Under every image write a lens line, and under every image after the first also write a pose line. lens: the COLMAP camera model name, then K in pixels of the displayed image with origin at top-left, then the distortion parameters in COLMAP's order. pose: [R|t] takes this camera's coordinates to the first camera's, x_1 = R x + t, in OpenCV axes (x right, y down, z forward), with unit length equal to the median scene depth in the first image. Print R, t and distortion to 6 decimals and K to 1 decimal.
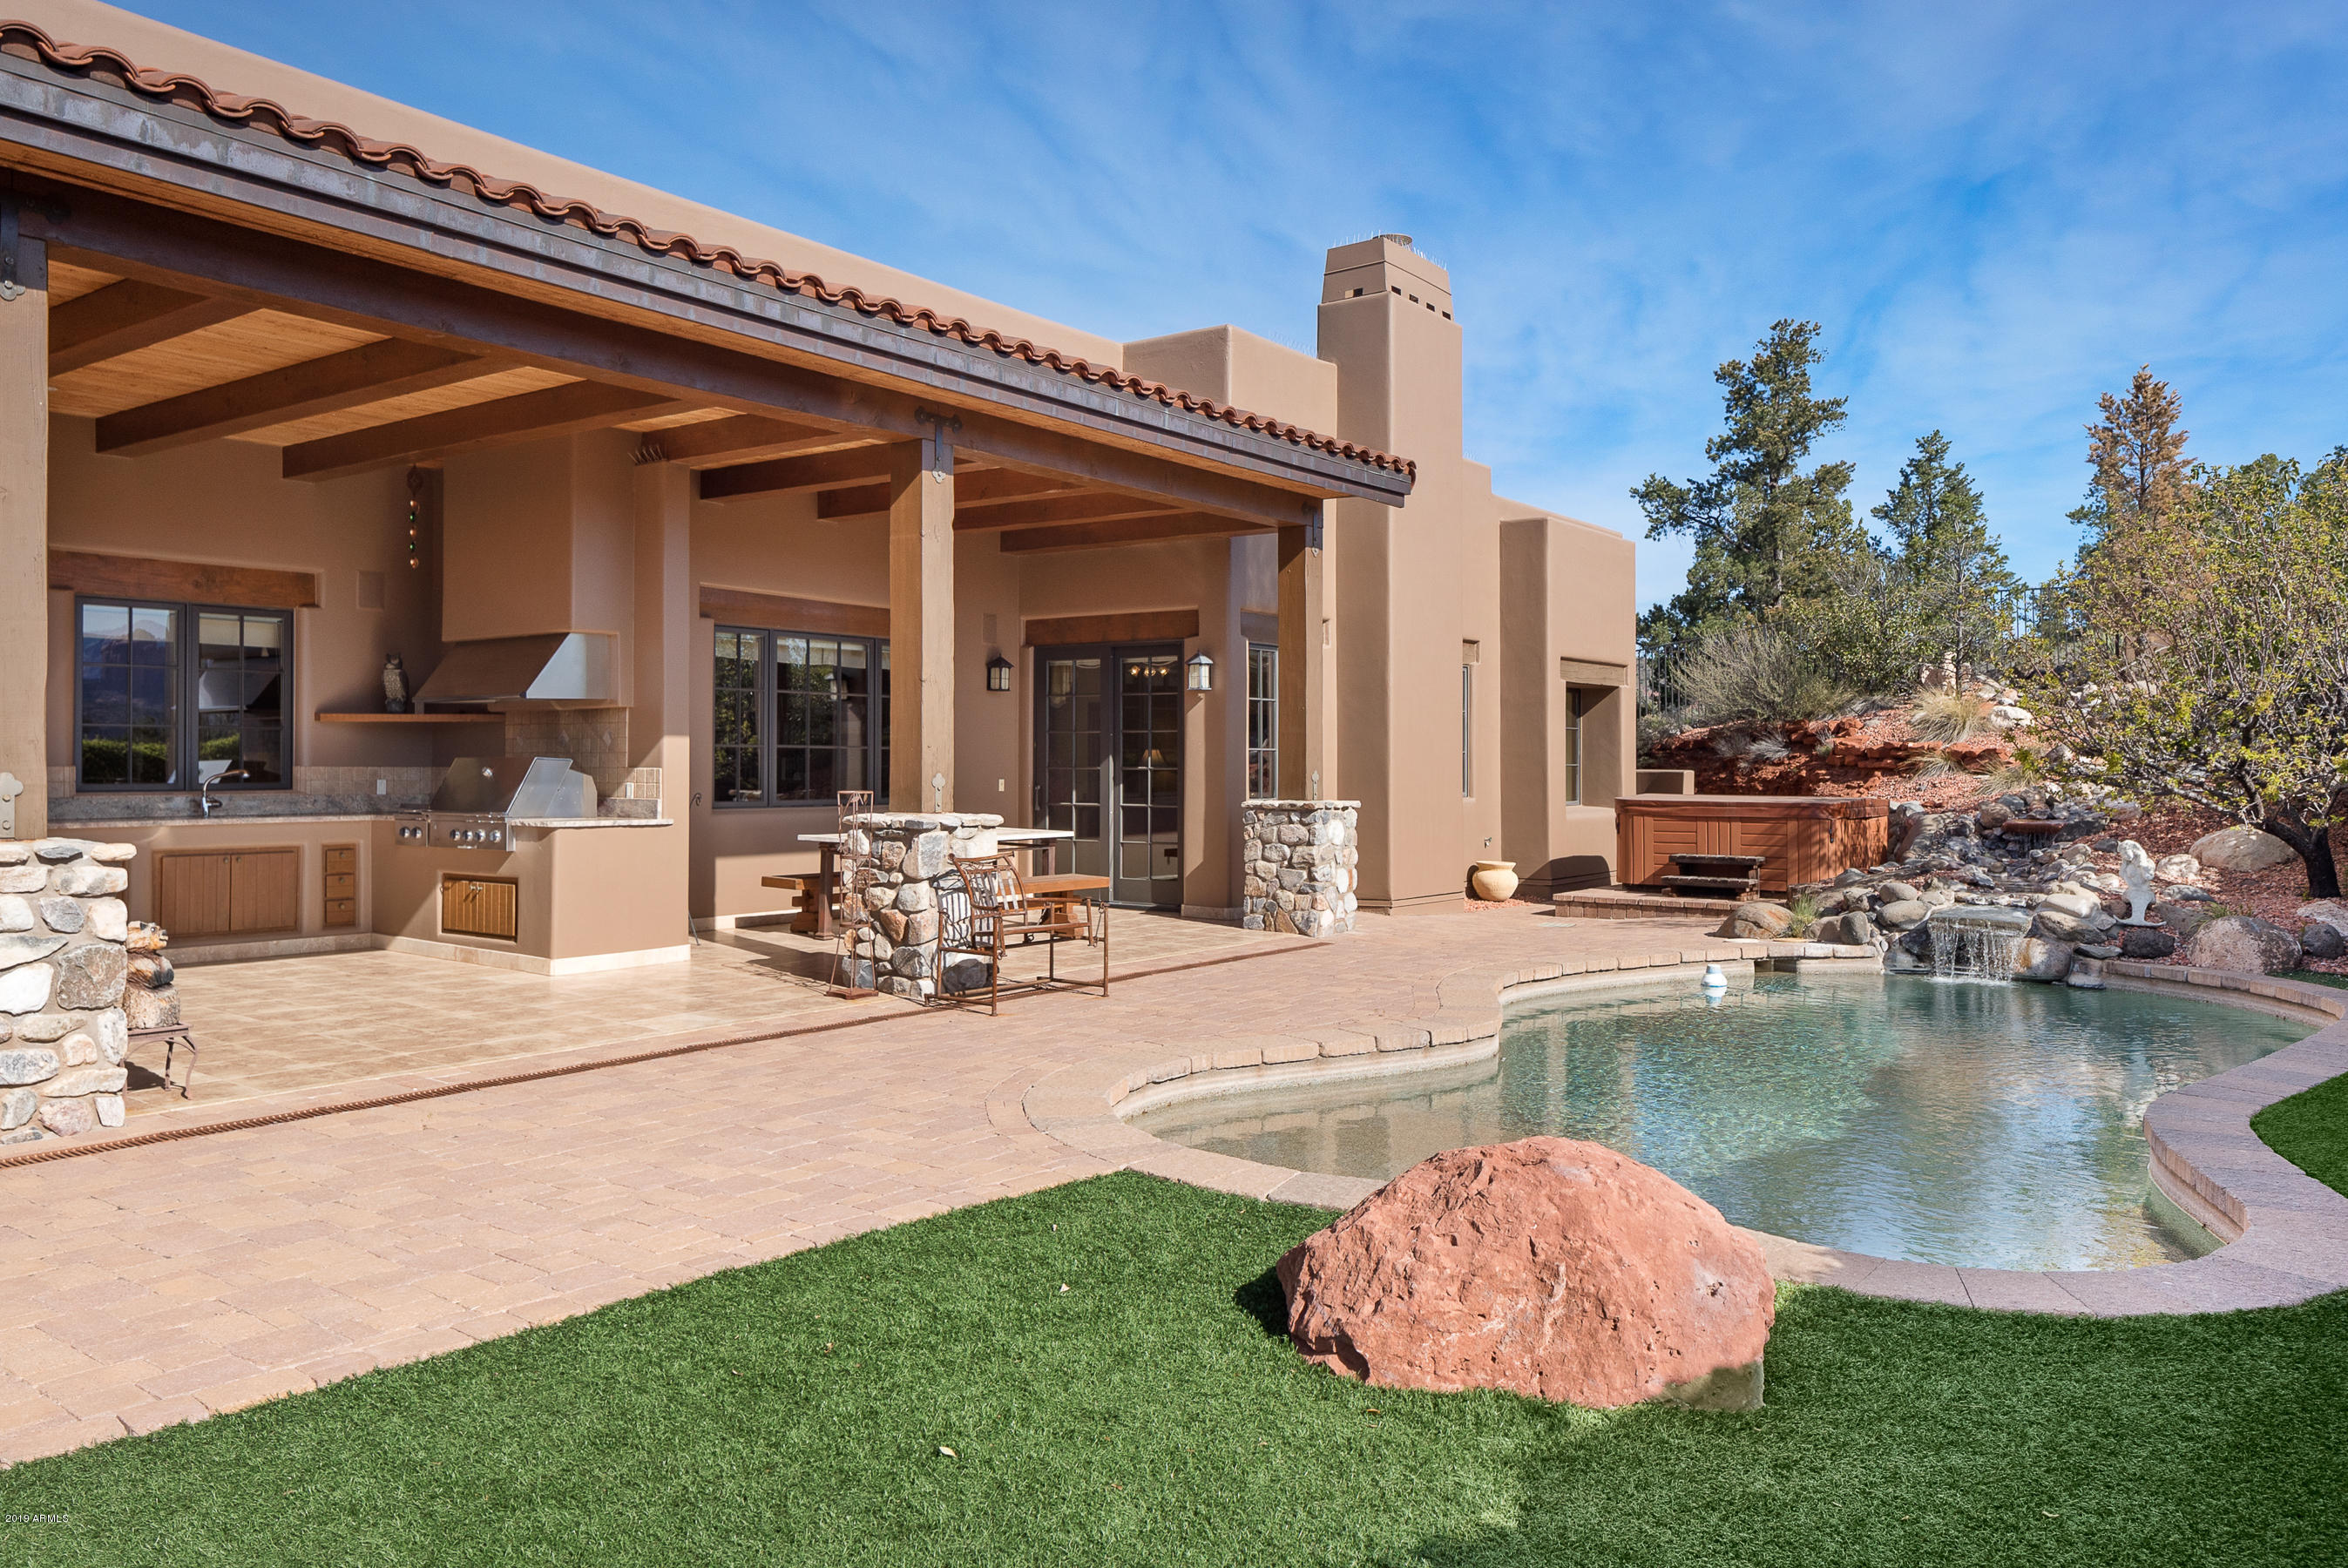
lens RADIAL K [[1634.7, 0, 1170.2], [0, 1634.7, 771.6], [0, 0, 1]] dist [-0.003114, -0.002943]
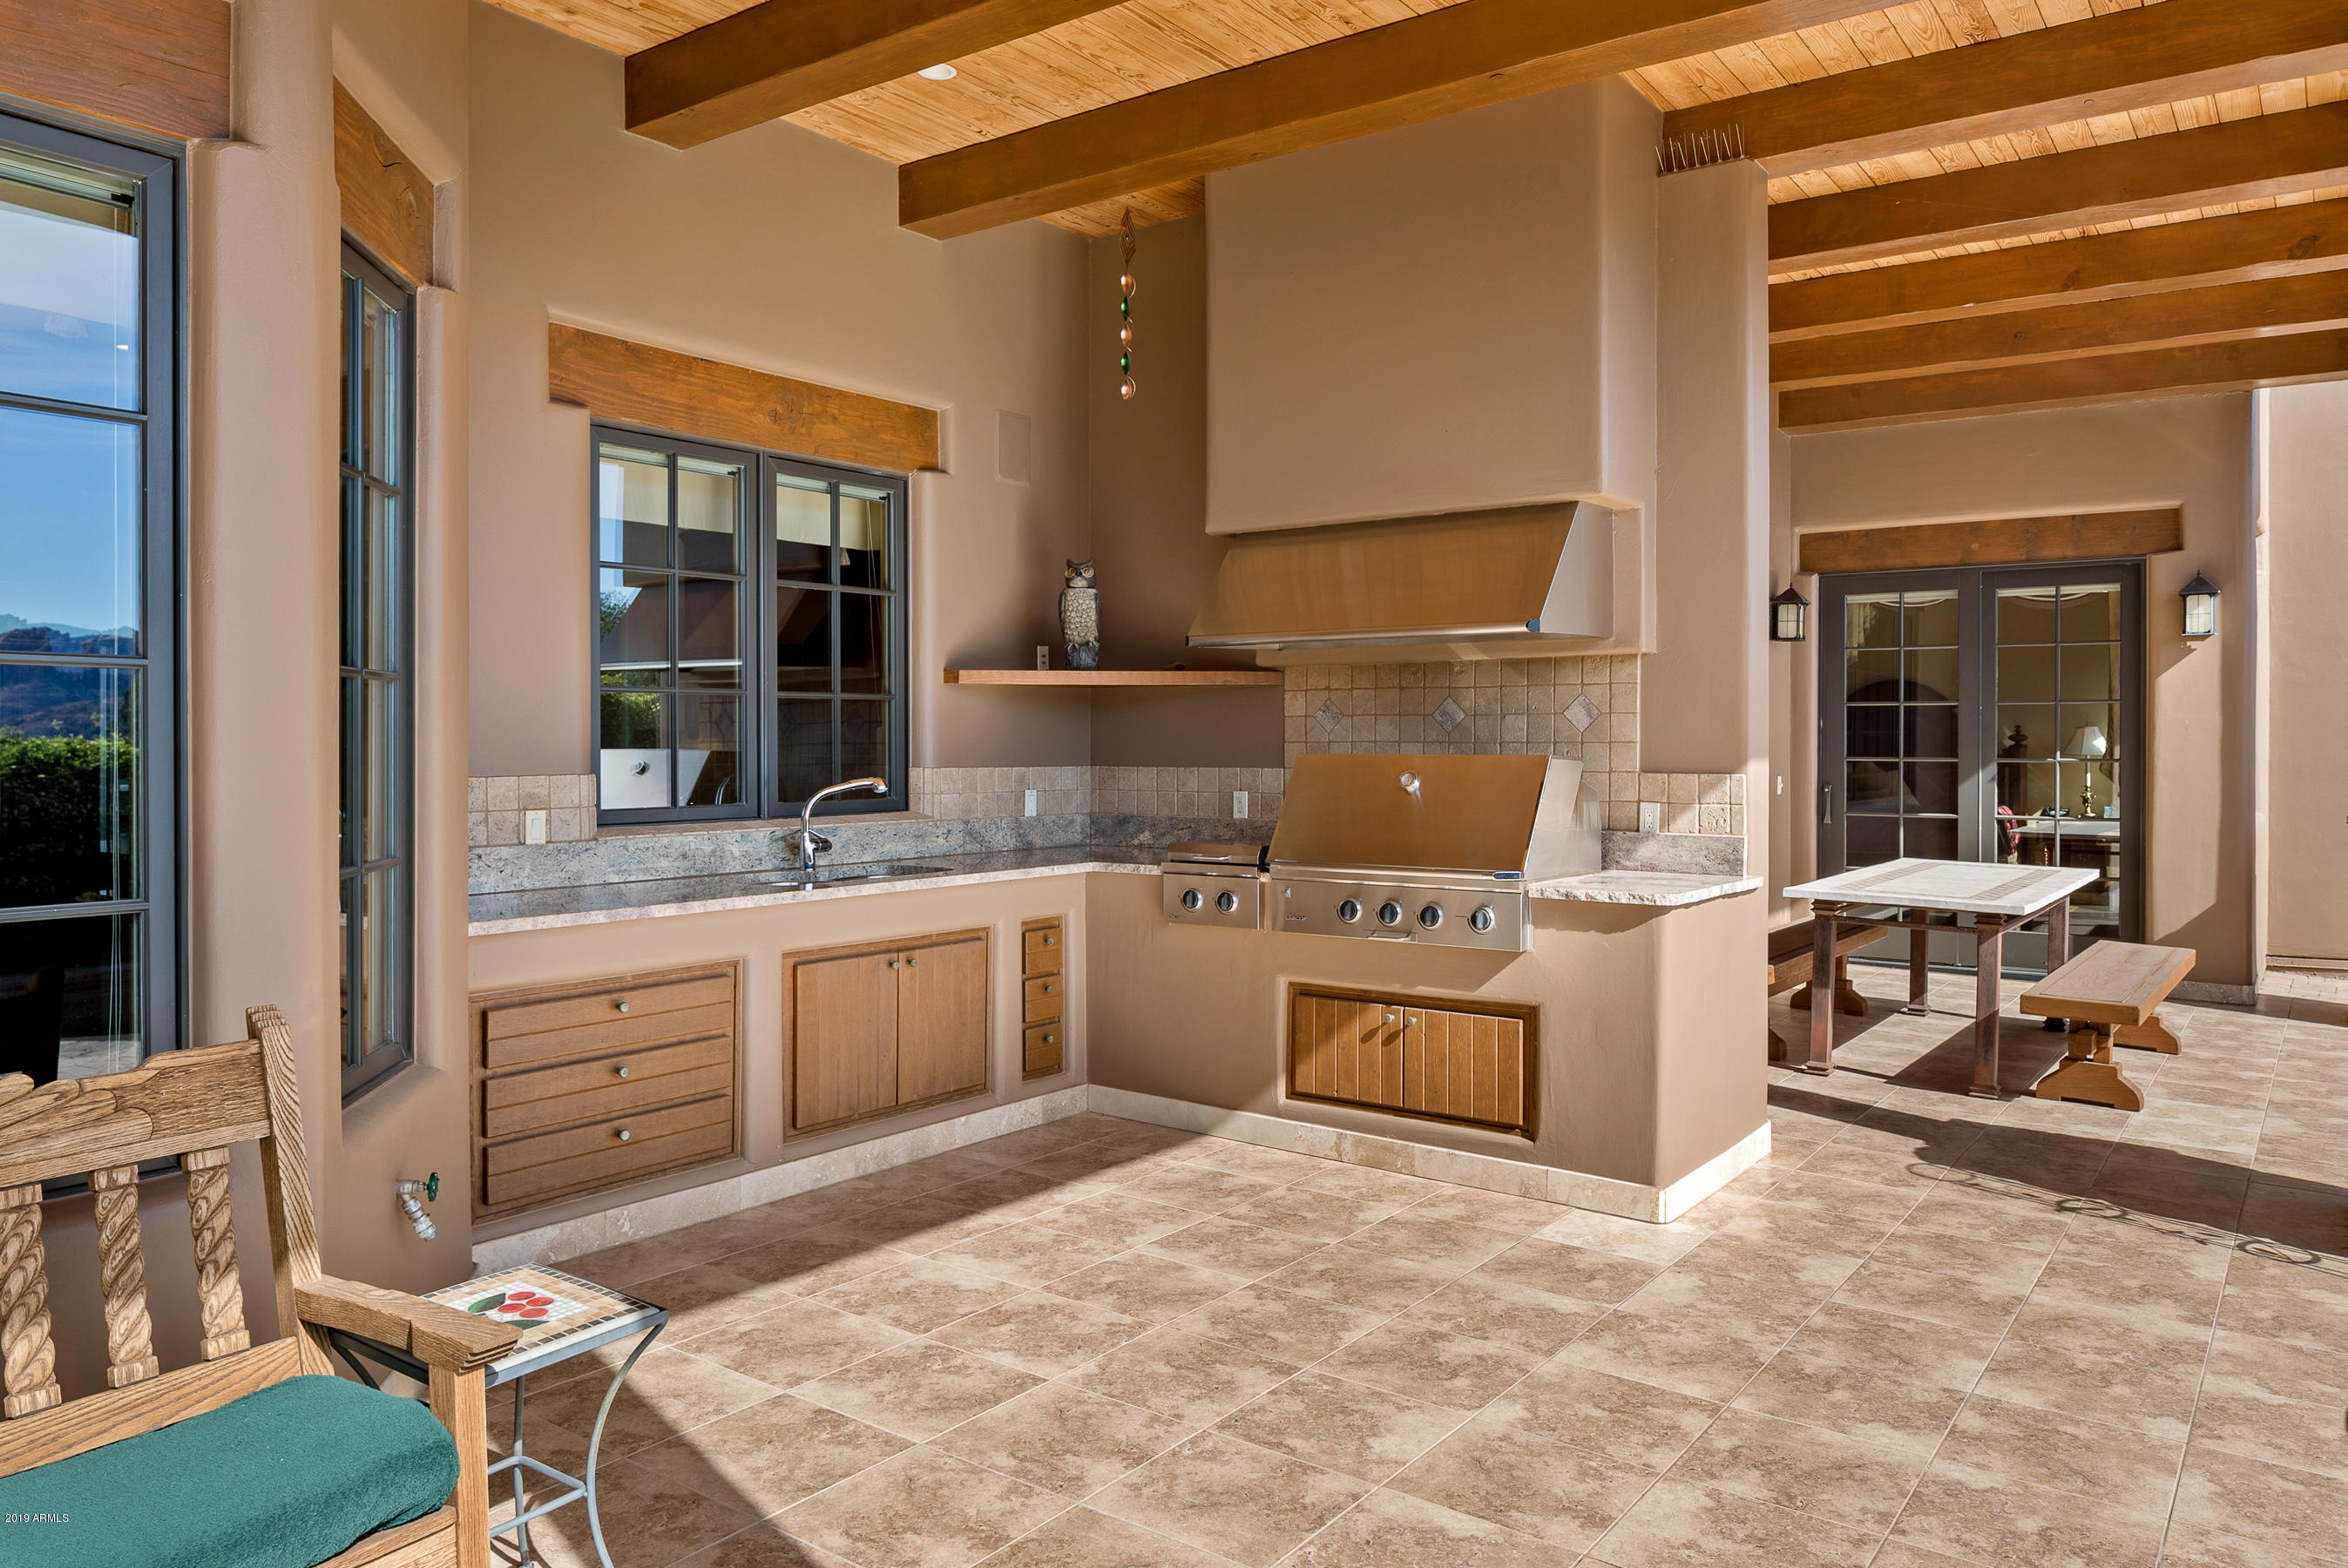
lens RADIAL K [[1634.7, 0, 1172.7], [0, 1634.7, 774.4], [0, 0, 1]] dist [-0.003114, -0.002943]
pose [[0.999996, -0.000447, -0.002787, -0.409885], [0.000490, 0.999884, 0.015236, -0.008391], [0.002779, -0.015237, 0.999880, 0.422717]]
